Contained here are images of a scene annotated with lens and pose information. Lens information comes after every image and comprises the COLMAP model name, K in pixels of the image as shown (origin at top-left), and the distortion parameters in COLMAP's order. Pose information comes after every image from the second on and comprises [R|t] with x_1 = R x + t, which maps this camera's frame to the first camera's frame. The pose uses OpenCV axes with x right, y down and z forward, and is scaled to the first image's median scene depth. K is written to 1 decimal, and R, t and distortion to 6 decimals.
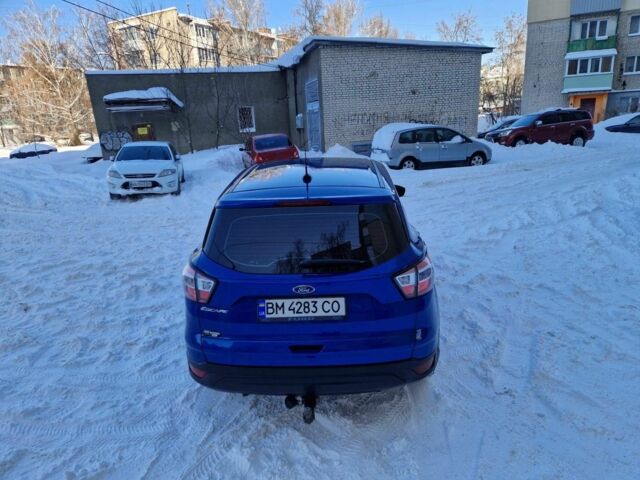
lens RADIAL K [[430.8, 0, 320.0], [0, 430.8, 240.0], [0, 0, 1]] dist [0.088795, -0.079279]
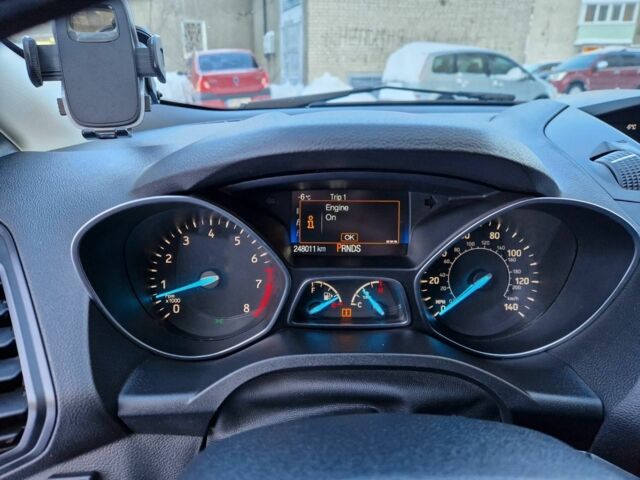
lens RADIAL K [[439.2, 0, 310.6], [0, 439.2, 237.4], [0, 0, 1]] dist [0.001701, -0.004282]
pose [[0.996849, 0.033026, 0.072115, -0.028440], [-0.039532, 0.995090, 0.090739, -0.036184], [-0.068764, -0.093304, 0.993260, 0.348618]]
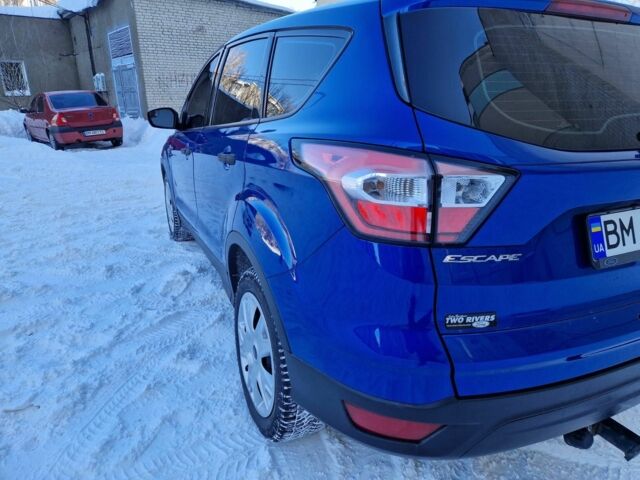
lens RADIAL K [[432.9, 0, 325.4], [0, 432.9, 236.4], [0, 0, 1]] dist [0.065446, -0.060676]
pose [[0.887103, -0.095028, 0.451683, -0.098072], [0.088950, 0.995431, 0.034727, 0.021409], [-0.452919, 0.009371, 0.891502, 0.132014]]
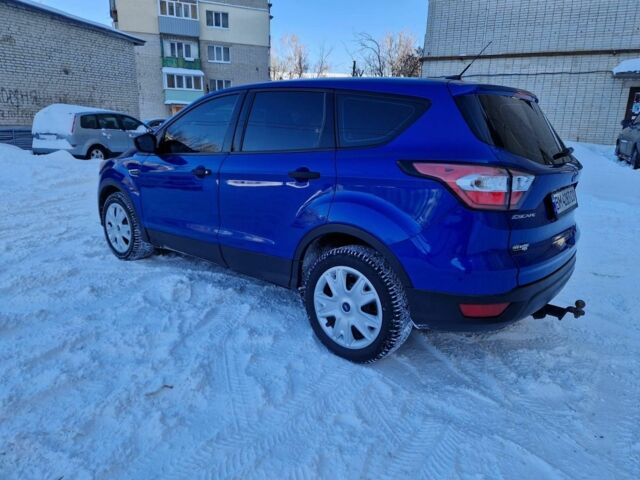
lens RADIAL K [[428.4, 0, 326.2], [0, 428.4, 232.8], [0, 0, 1]] dist [0.068906, -0.049786]
pose [[0.609439, -0.128832, 0.782296, -0.198606], [0.164208, 0.985825, 0.034425, 0.019208], [-0.775642, 0.107479, 0.621955, 0.144764]]
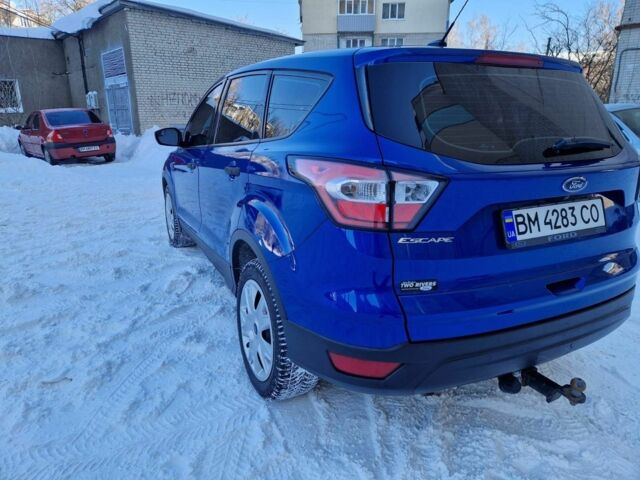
lens RADIAL K [[431.6, 0, 317.7], [0, 431.6, 232.4], [0, 0, 1]] dist [0.076057, -0.070867]
pose [[0.879828, -0.078139, 0.468824, -0.111538], [0.091816, 0.995756, -0.006346, 0.026153], [-0.466339, 0.048629, 0.883269, 0.108108]]
